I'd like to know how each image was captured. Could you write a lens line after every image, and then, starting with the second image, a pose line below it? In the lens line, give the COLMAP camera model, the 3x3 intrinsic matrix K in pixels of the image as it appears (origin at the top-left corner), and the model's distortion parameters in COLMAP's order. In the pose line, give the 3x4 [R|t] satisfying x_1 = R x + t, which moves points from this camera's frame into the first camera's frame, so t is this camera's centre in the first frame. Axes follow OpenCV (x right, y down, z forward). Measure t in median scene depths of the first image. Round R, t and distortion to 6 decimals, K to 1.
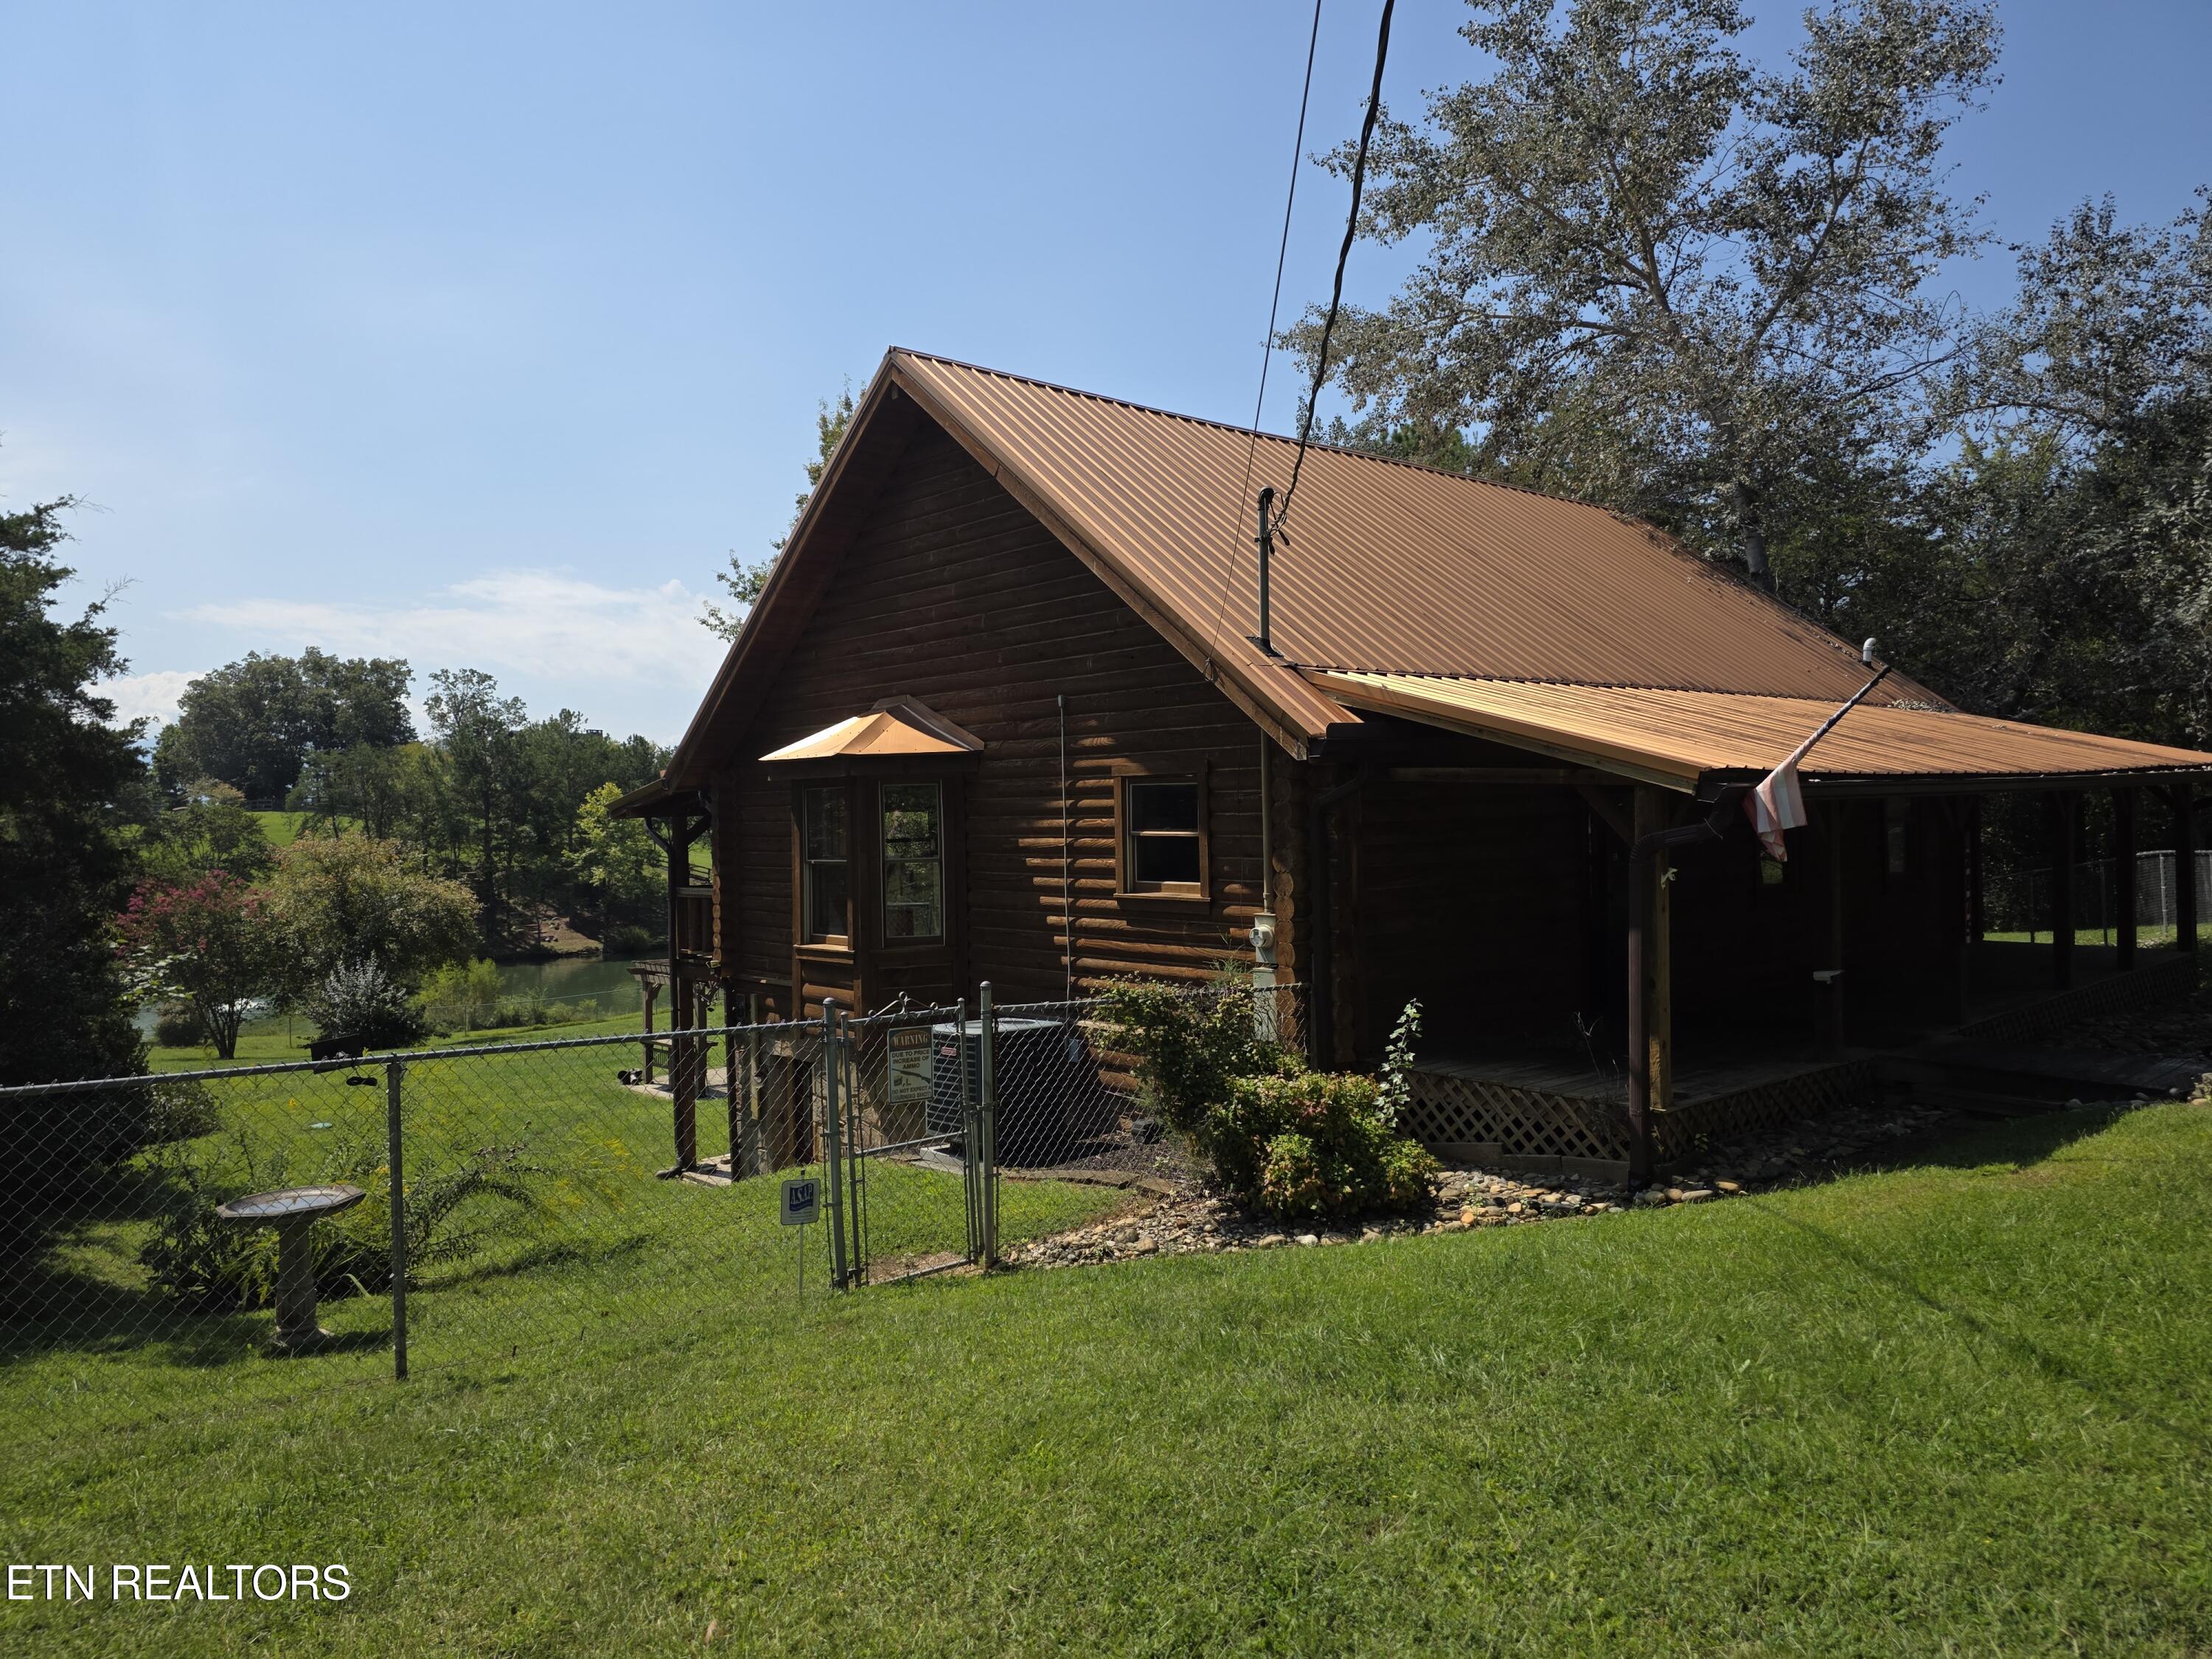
lens RADIAL K [[1489.9, 0, 1147.3], [0, 1489.9, 833.1], [0, 0, 1]] dist [0.001637, 0.002322]
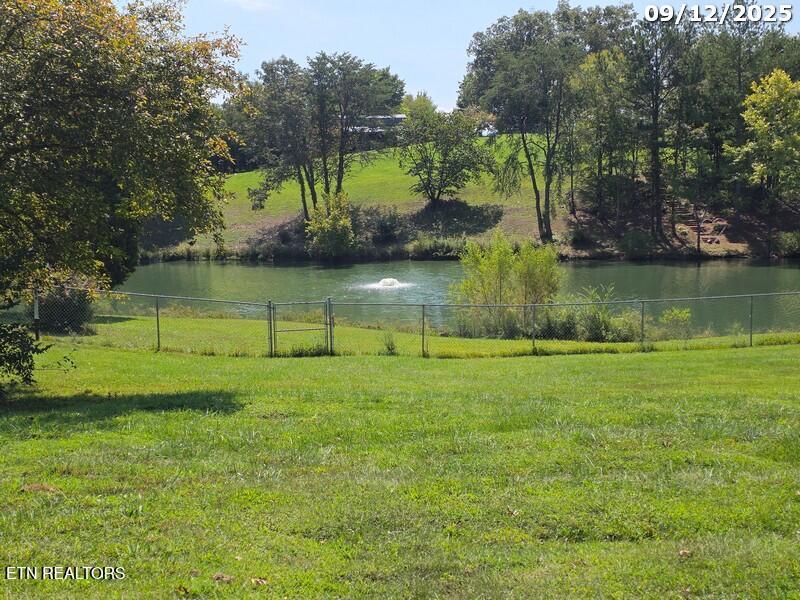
lens RADIAL K [[1053.1, 0, 399.6], [0, 1053.1, 322.7], [0, 0, 1]] dist [0.042690, -0.054952]
pose [[0.746301, 0.088425, -0.659709, -0.093270], [-0.002144, 0.991451, 0.130465, 0.034705], [0.665605, -0.095952, 0.740110, 0.351667]]
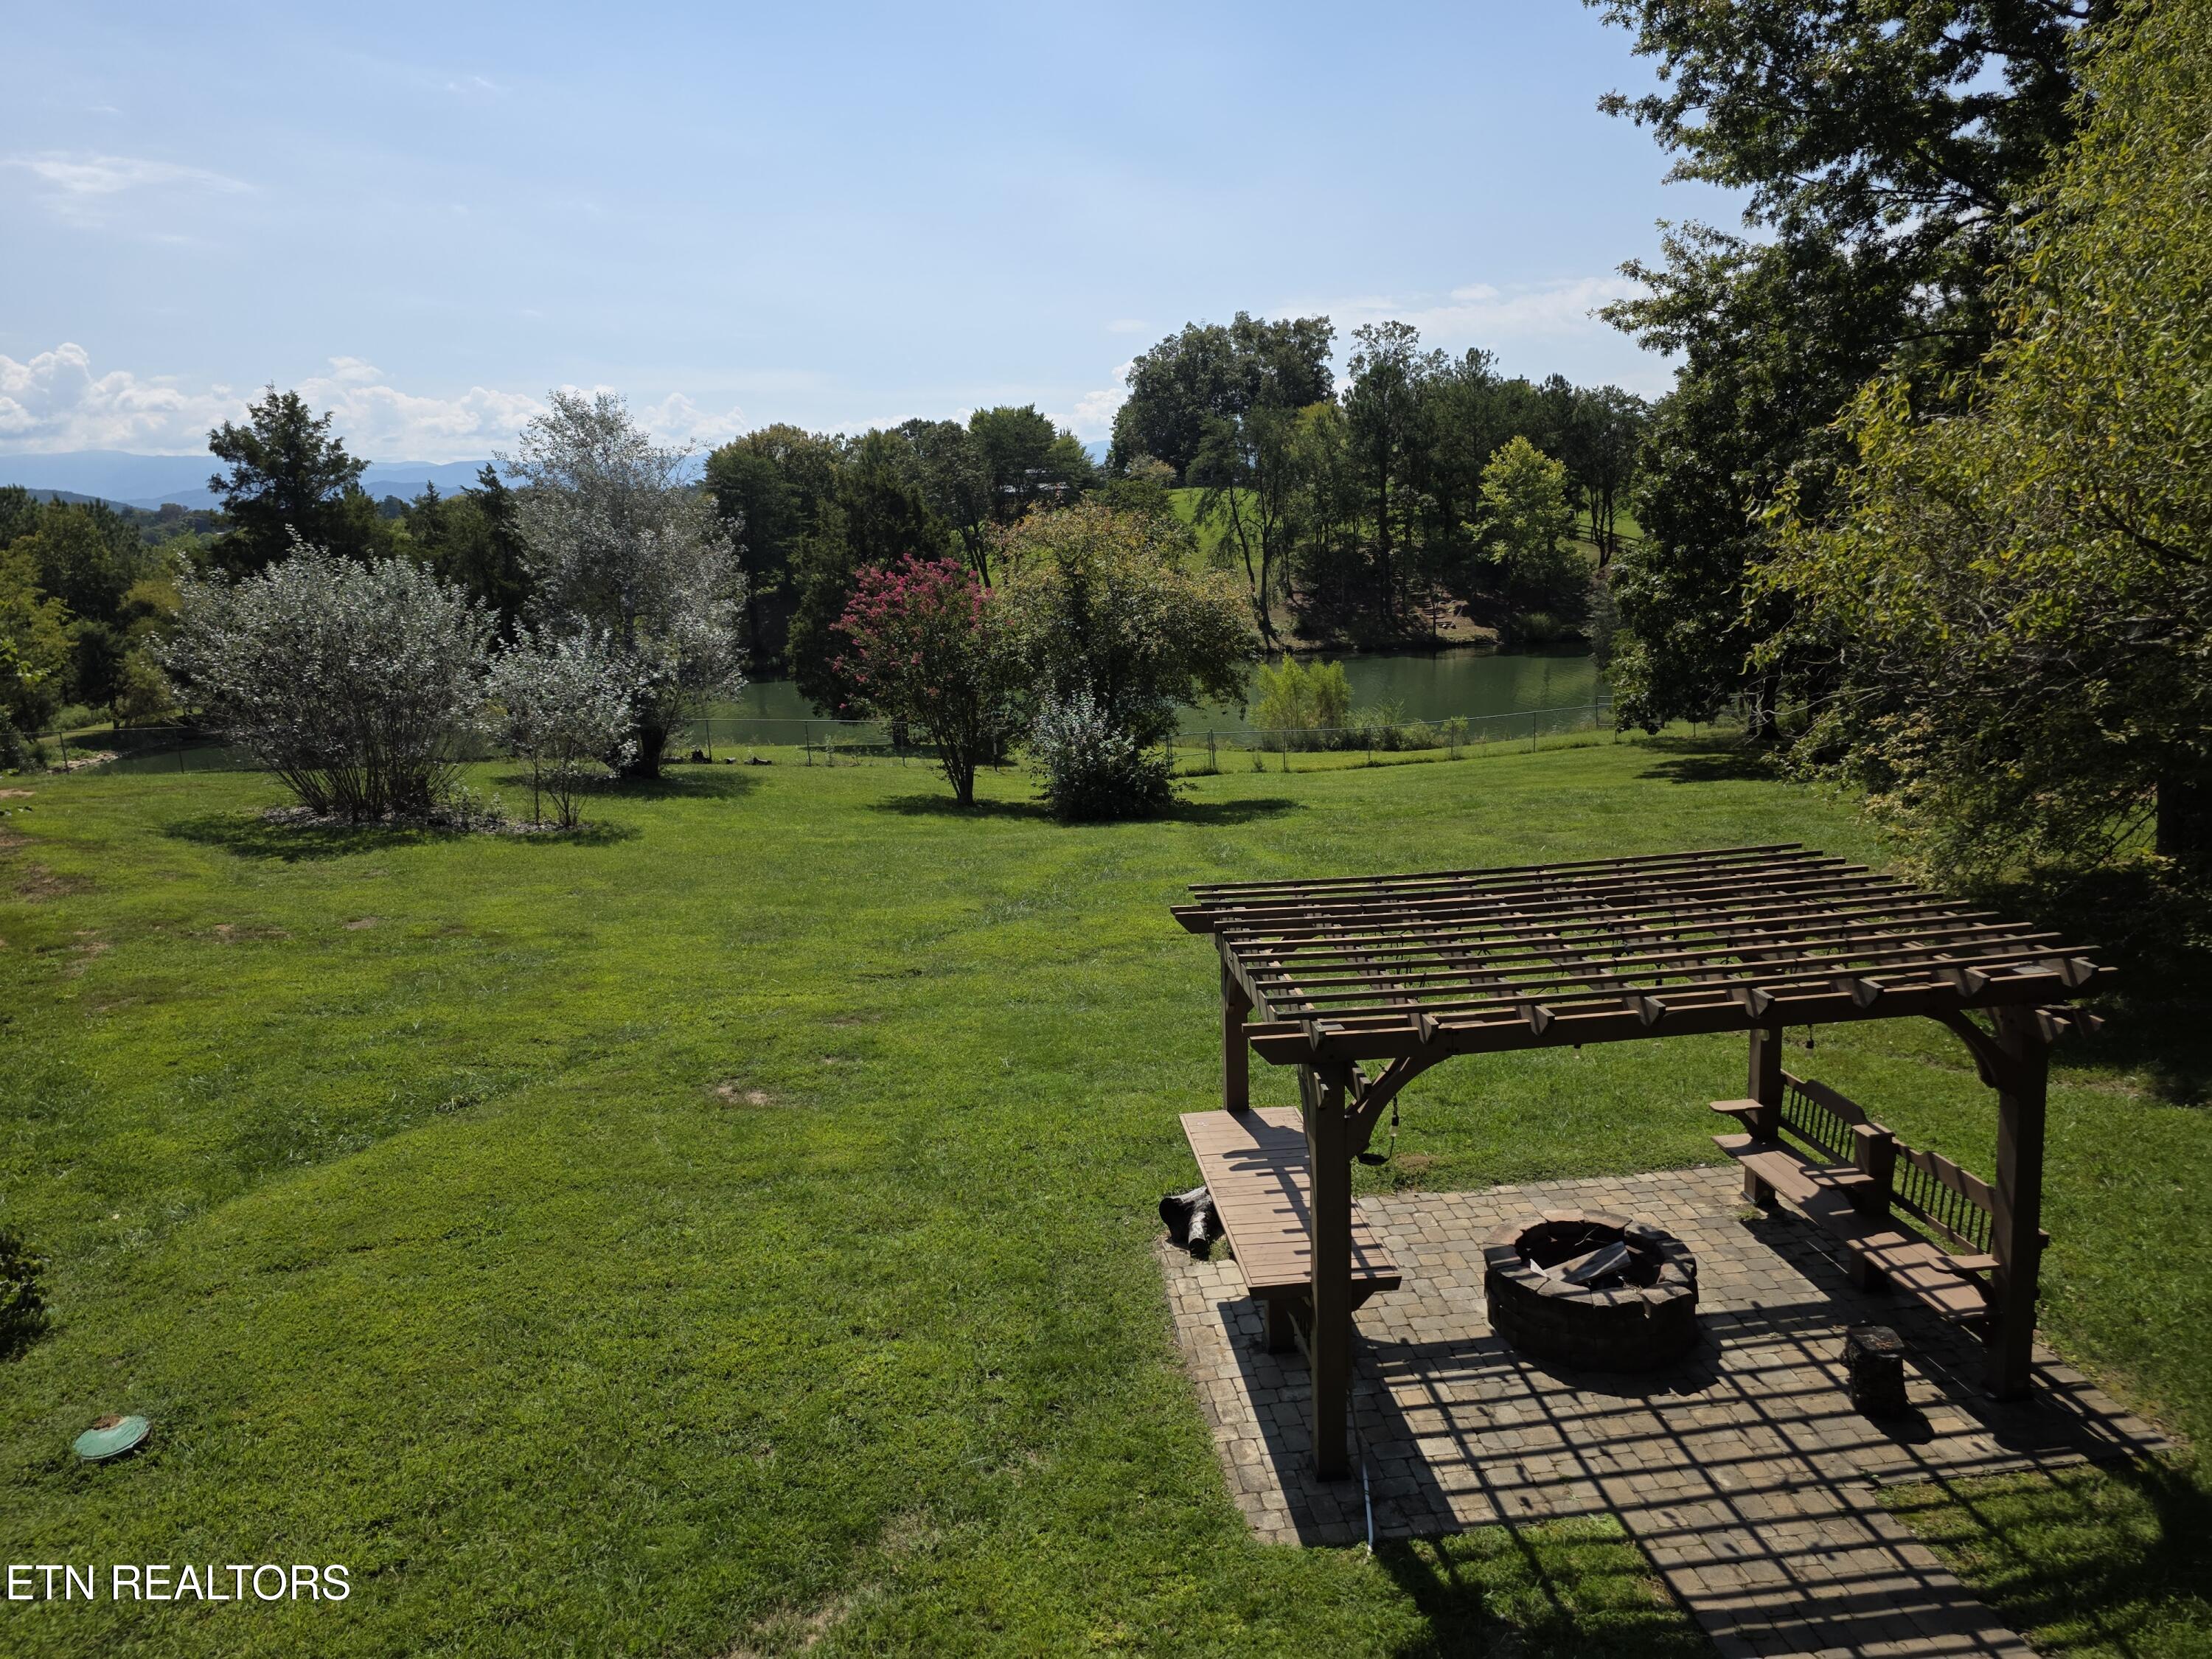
lens RADIAL K [[1481.6, 0, 1113.0], [0, 1481.6, 818.9], [0, 0, 1]] dist [0.069537, -0.068510]
pose [[0.808454, 0.099822, -0.580032, -0.040356], [0.023812, 0.979158, 0.201700, 0.001404], [0.588077, -0.176877, 0.789228, 0.173291]]
